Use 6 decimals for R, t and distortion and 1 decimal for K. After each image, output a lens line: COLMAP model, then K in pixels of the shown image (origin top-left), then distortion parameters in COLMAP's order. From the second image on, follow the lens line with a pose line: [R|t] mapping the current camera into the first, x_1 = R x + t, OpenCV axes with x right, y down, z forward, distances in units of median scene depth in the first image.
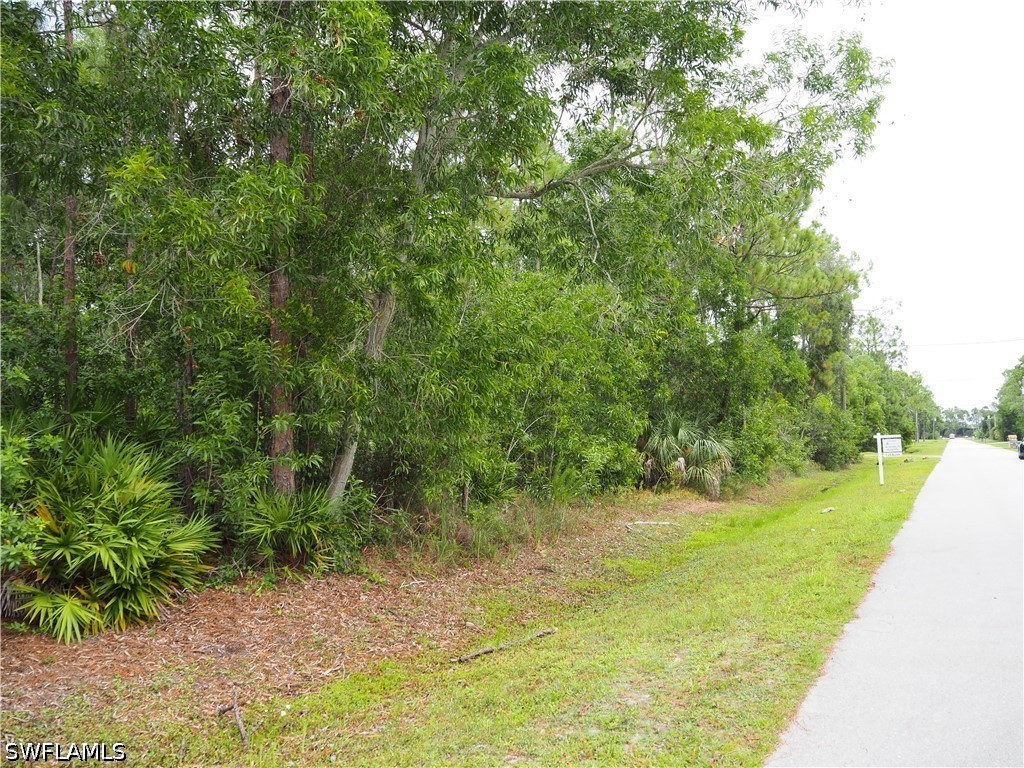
lens RADIAL K [[849.3, 0, 512.0], [0, 849.3, 384.0], [0, 0, 1]] dist [-0.060875, 0.030502]
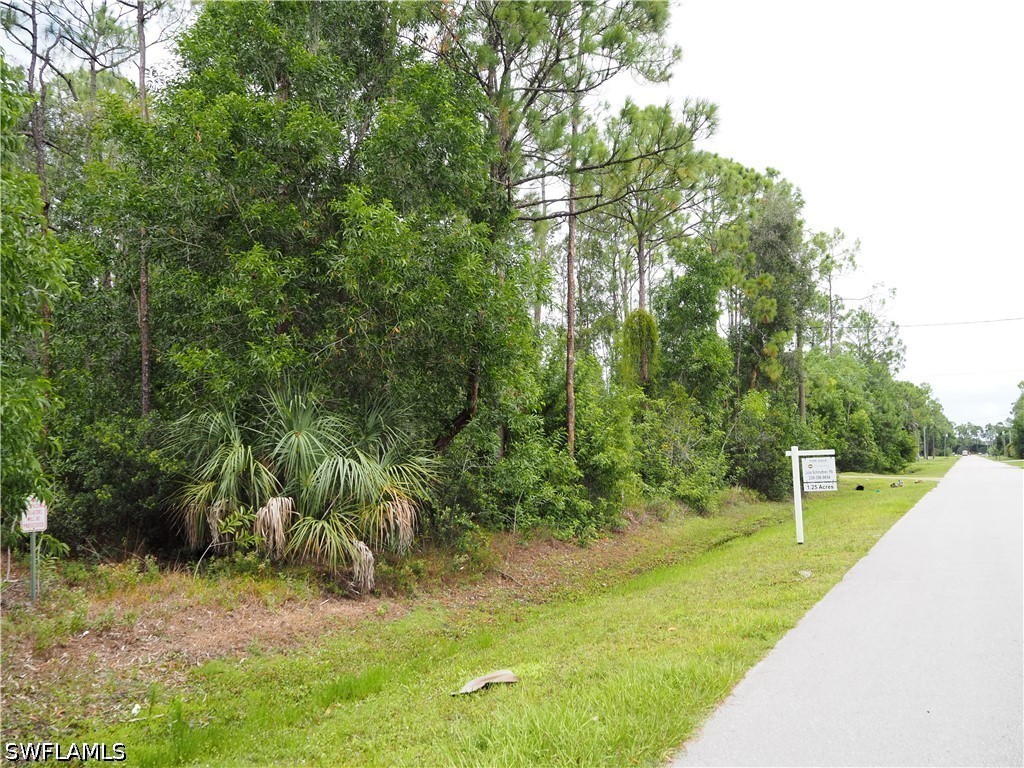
lens RADIAL K [[849.3, 0, 512.0], [0, 849.3, 384.0], [0, 0, 1]] dist [-0.060875, 0.030502]
pose [[0.999896, 0.004900, -0.013600, 0.106434], [-0.005130, 0.999844, -0.016908, 0.011608], [0.013515, 0.016976, 0.999765, 0.185604]]
